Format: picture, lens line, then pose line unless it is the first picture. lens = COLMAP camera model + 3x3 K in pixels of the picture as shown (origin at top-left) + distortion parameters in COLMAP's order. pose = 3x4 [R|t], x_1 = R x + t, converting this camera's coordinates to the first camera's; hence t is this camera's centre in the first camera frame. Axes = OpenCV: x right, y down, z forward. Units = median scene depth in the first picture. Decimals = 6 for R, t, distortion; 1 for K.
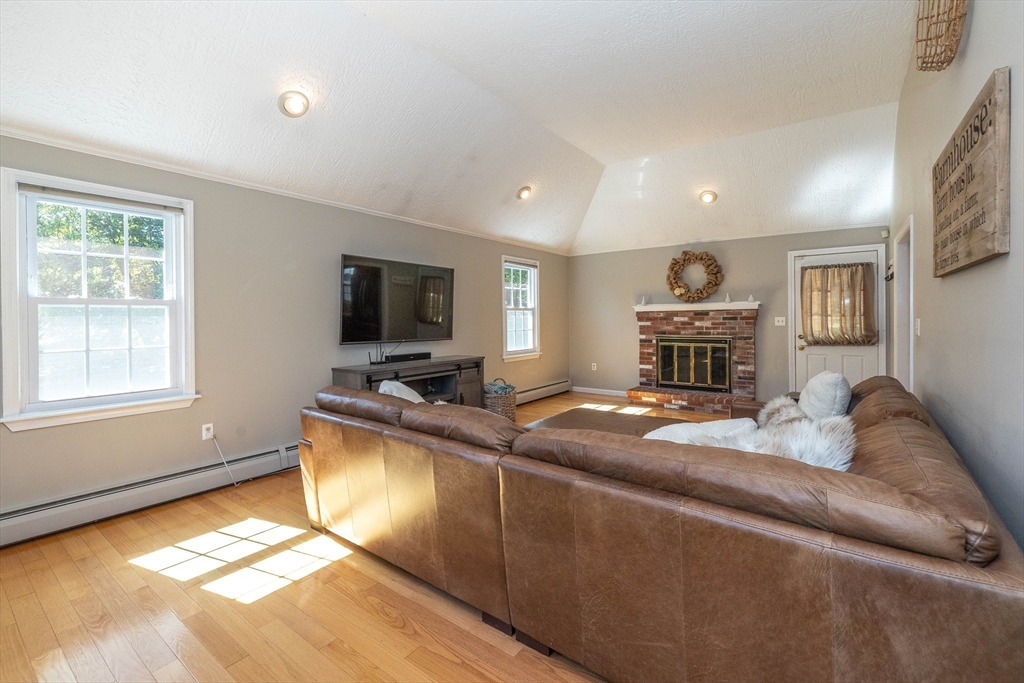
lens RADIAL K [[446.7, 0, 494.0], [0, 446.7, 322.1], [0, 0, 1]] dist [0.005190, 0.000403]
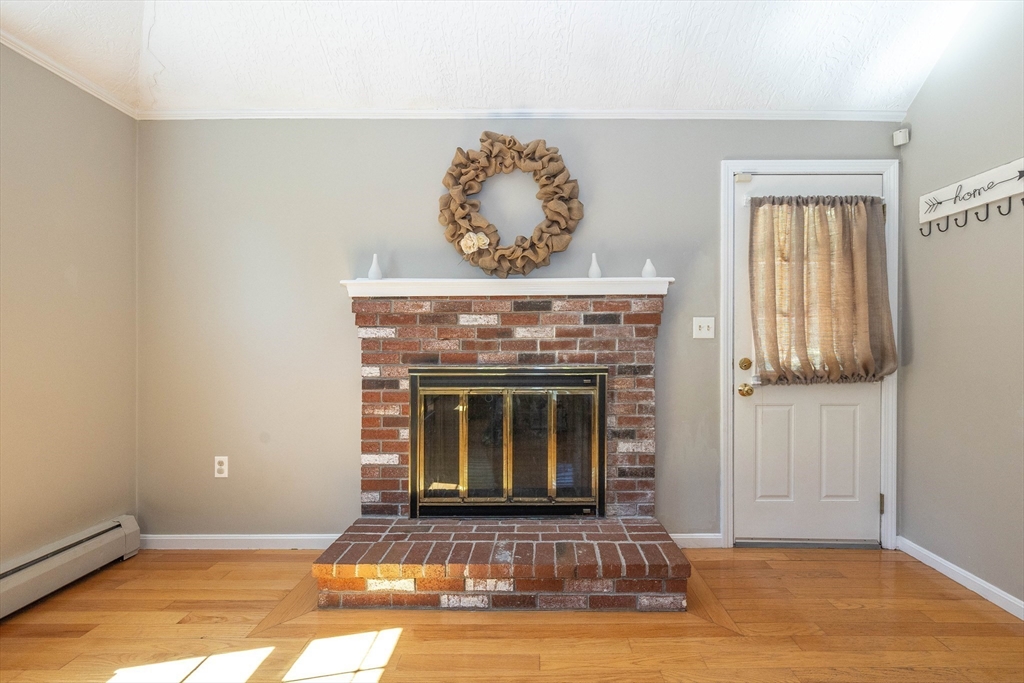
lens RADIAL K [[452.8, 0, 530.9], [0, 452.8, 345.3], [0, 0, 1]] dist [0.000602, 0.000109]
pose [[0.794682, 0.008373, 0.606968, 0.240950], [-0.001565, 0.999930, -0.011744, 0.018231], [-0.607024, 0.008382, 0.794639, 0.714486]]
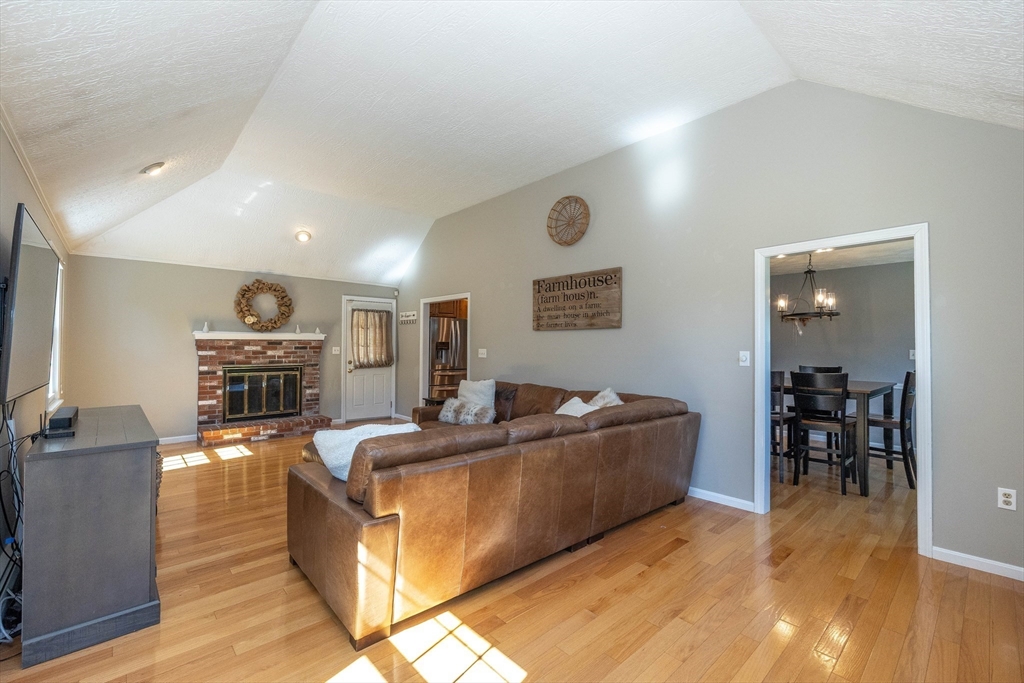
lens RADIAL K [[442.4, 0, 520.8], [0, 442.4, 342.1], [0, 0, 1]] dist [-0.001289, -0.000057]
pose [[0.159245, 0.018119, 0.987073, -0.457137], [0.001860, 0.999824, -0.018653, -0.000985], [-0.987237, 0.004806, 0.159183, 0.280777]]
